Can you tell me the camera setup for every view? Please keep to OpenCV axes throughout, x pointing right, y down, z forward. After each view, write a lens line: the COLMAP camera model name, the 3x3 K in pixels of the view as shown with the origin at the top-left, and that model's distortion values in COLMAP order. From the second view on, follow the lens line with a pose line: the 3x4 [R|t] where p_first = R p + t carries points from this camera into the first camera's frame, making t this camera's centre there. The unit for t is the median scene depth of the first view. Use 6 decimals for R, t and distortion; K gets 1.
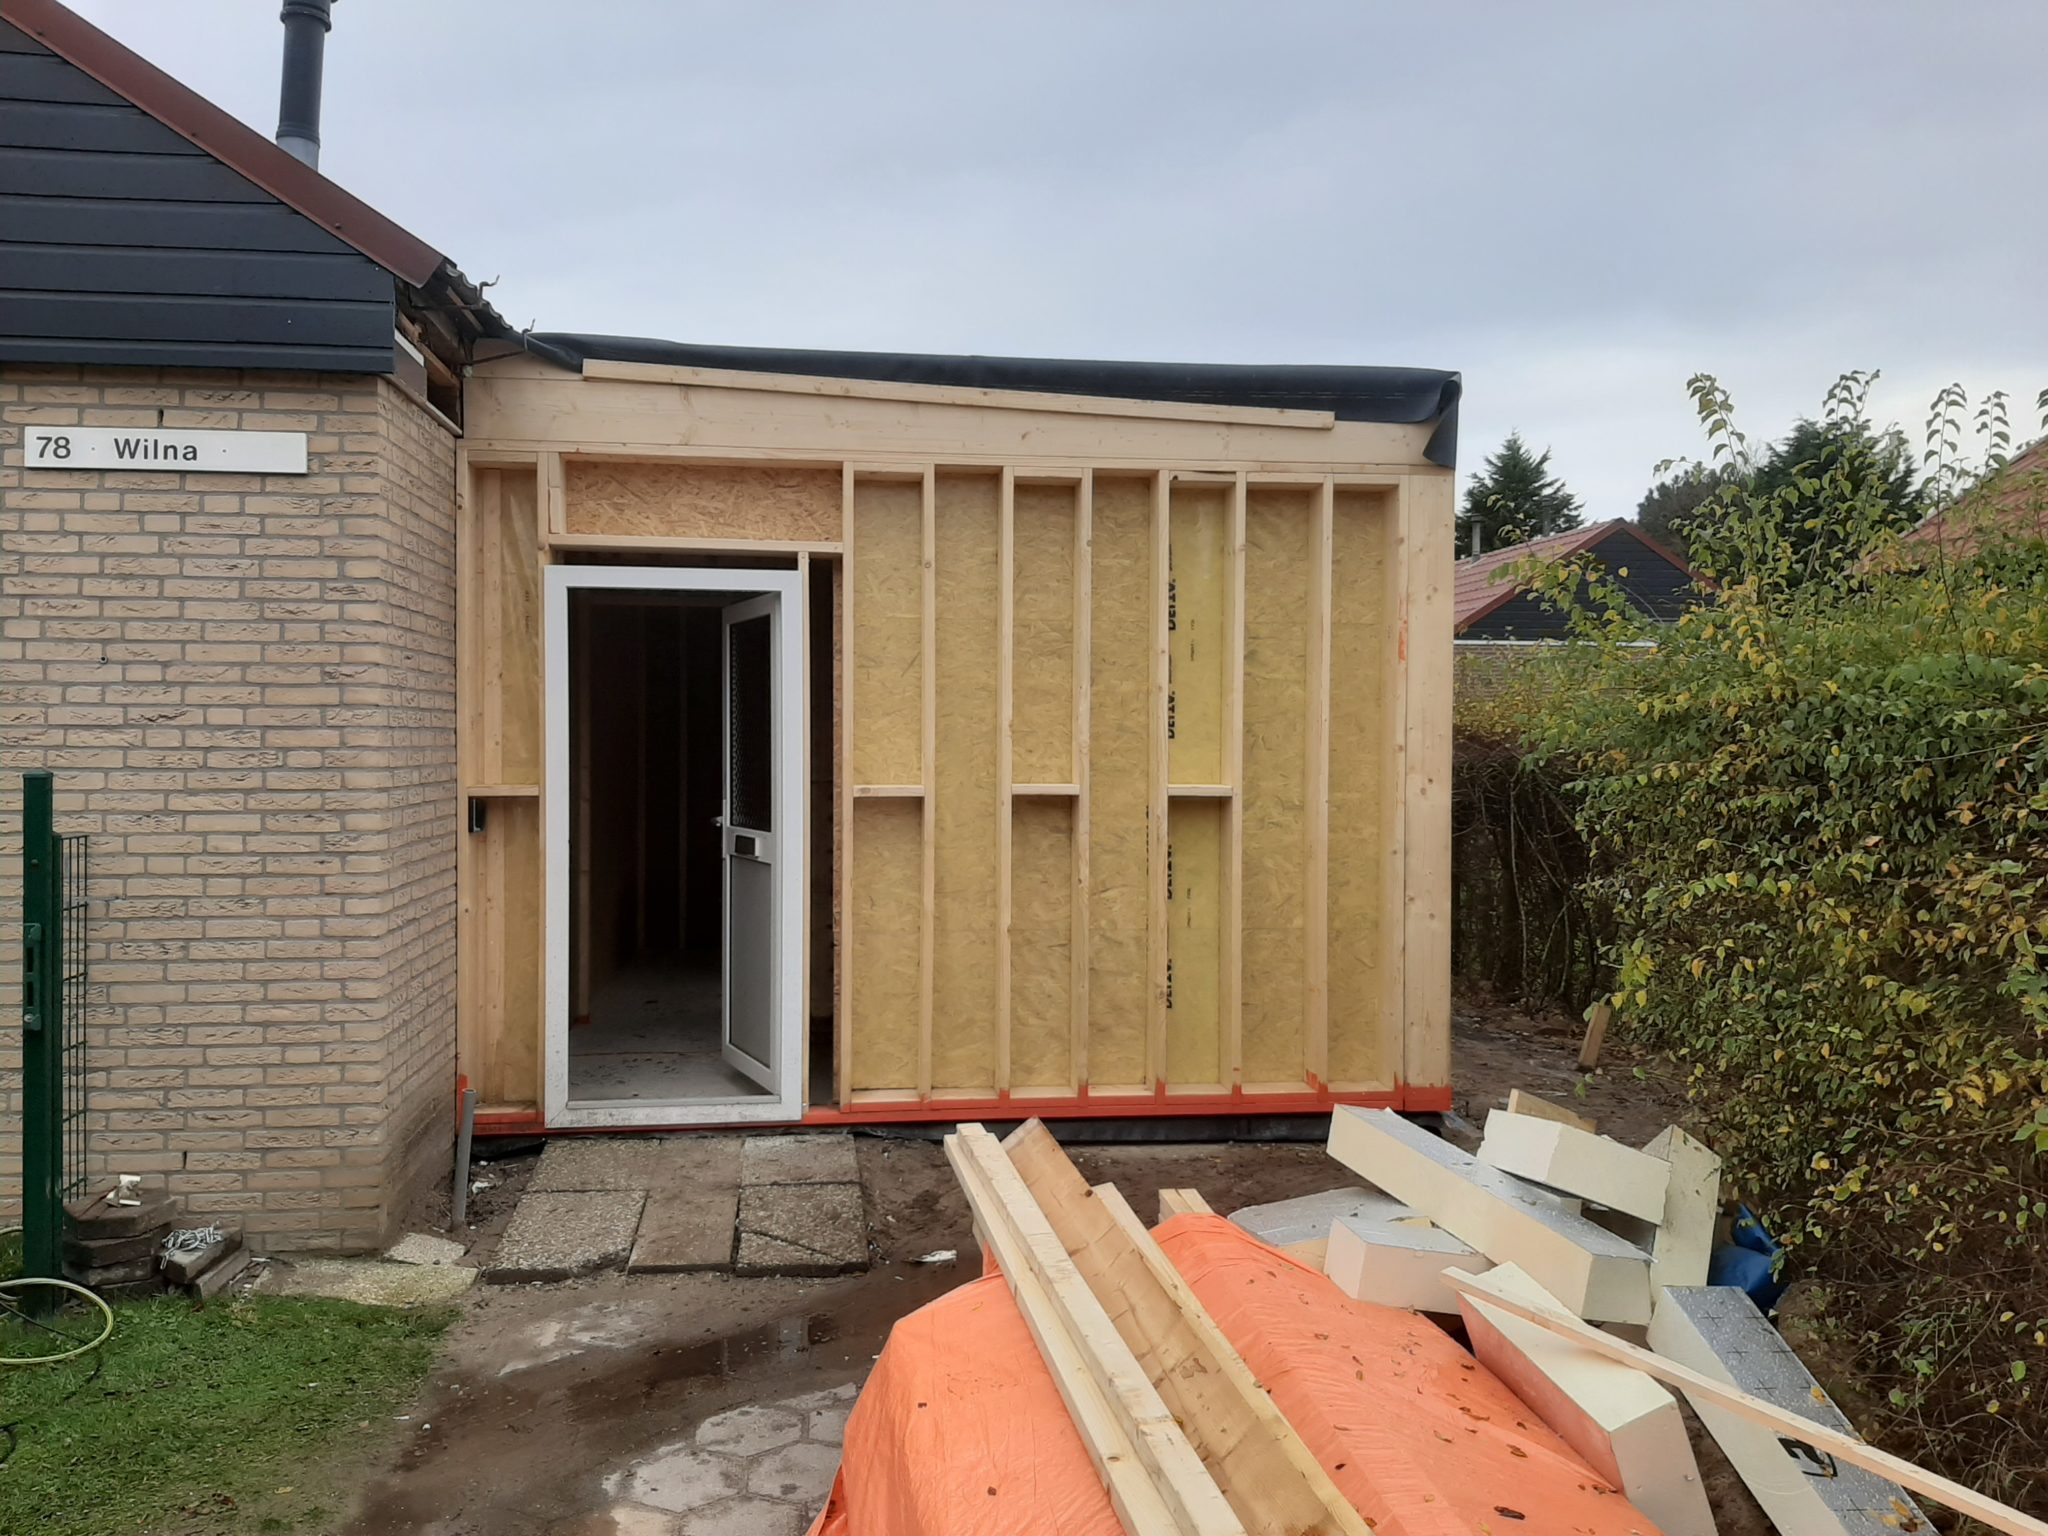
lens RADIAL K [[1617.3, 0, 1011.1], [0, 1617.3, 755.1], [0, 0, 1]] dist [0.010628, -0.053418]
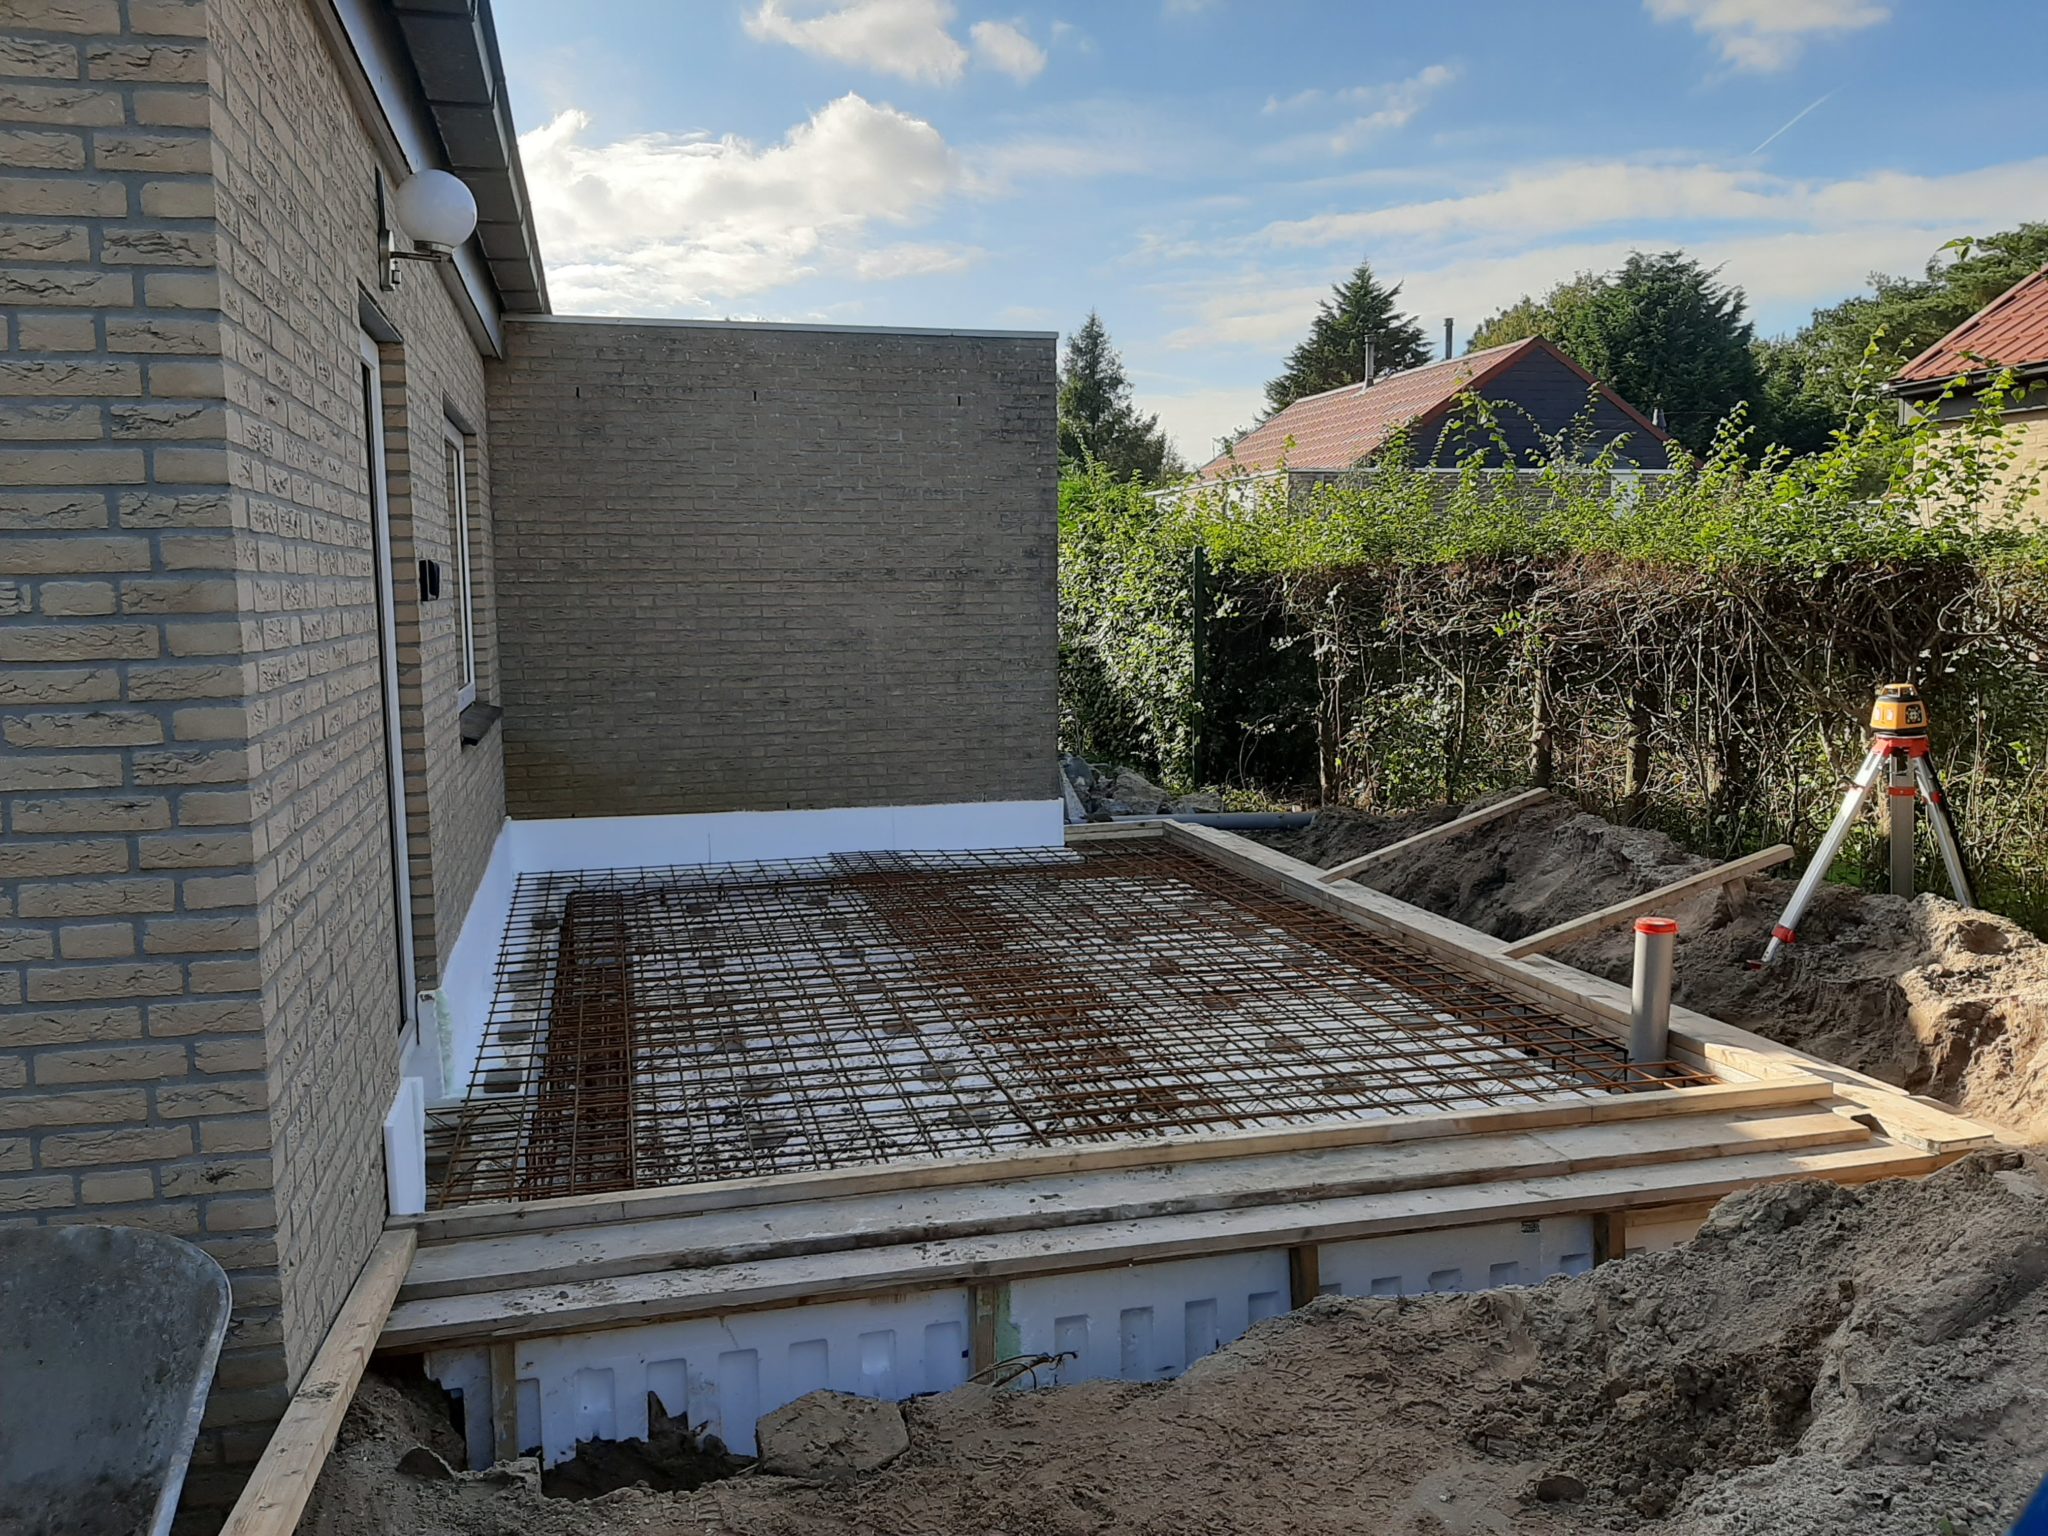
lens RADIAL K [[1617.3, 0, 1020.5], [0, 1617.3, 772.3], [0, 0, 1]] dist [0.010628, -0.053418]
pose [[0.993842, -0.020516, 0.108889, -0.209078], [0.008581, 0.994009, 0.108959, 0.004175], [-0.110472, -0.107354, 0.988064, 0.483823]]
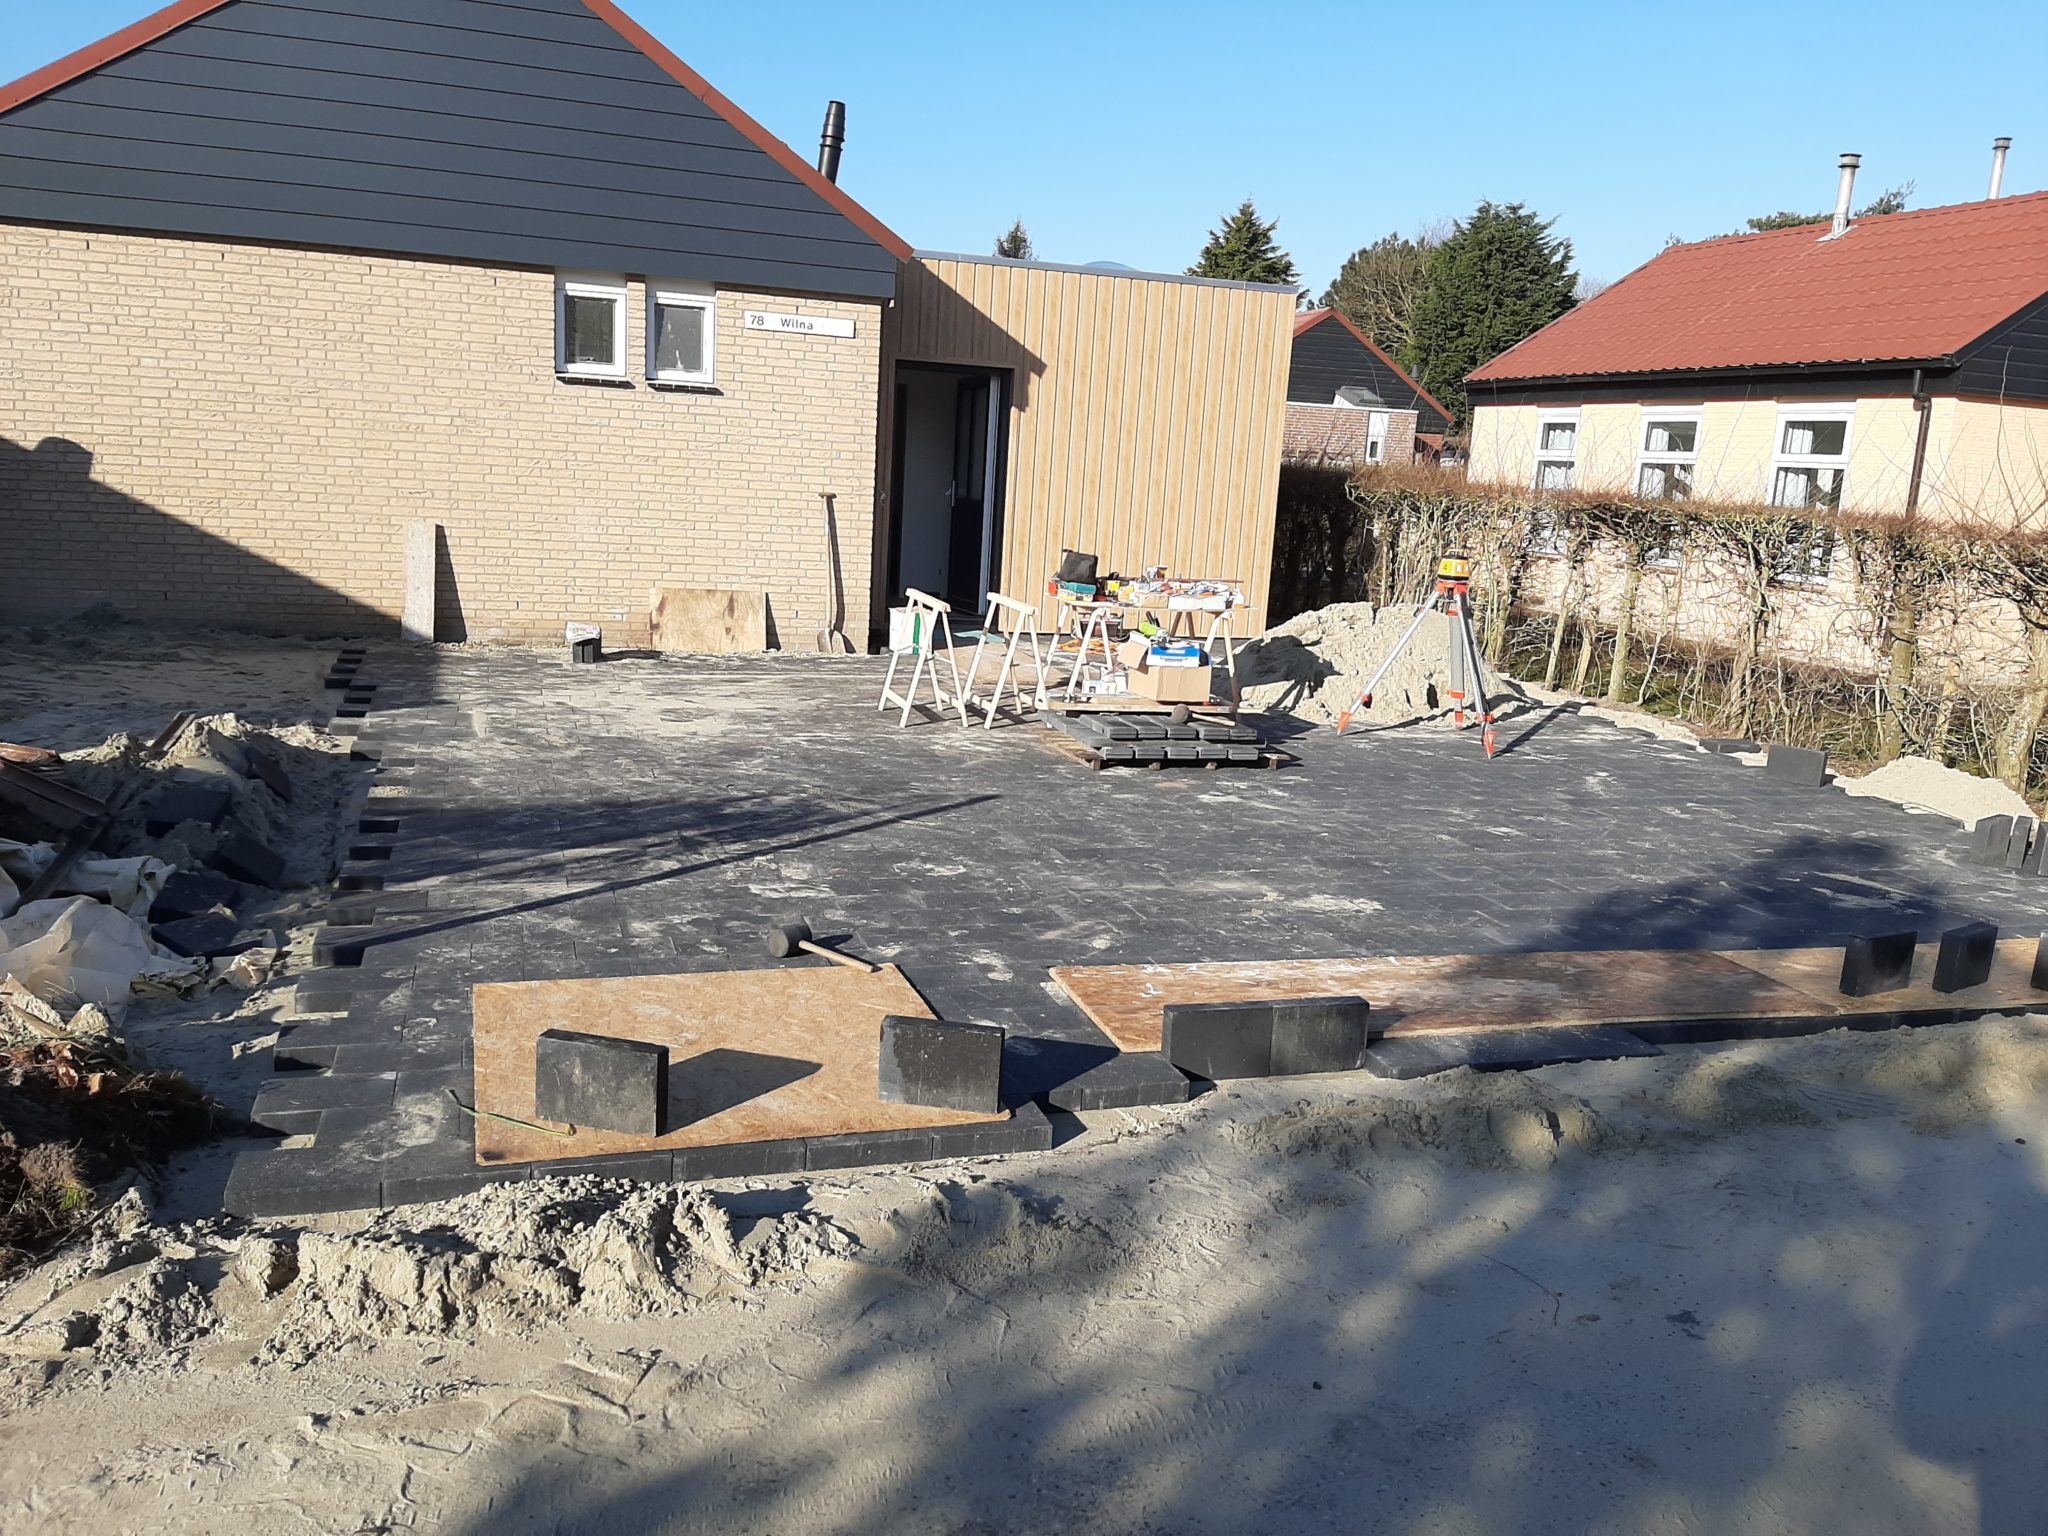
lens RADIAL K [[1617.3, 0, 1019.3], [0, 1617.3, 772.5], [0, 0, 1]] dist [0.010628, -0.053418]
pose [[0.979951, 0.023113, 0.197891, -0.660698], [-0.059997, 0.981378, 0.182479, 0.010822], [-0.189988, -0.190693, 0.963089, -1.544021]]
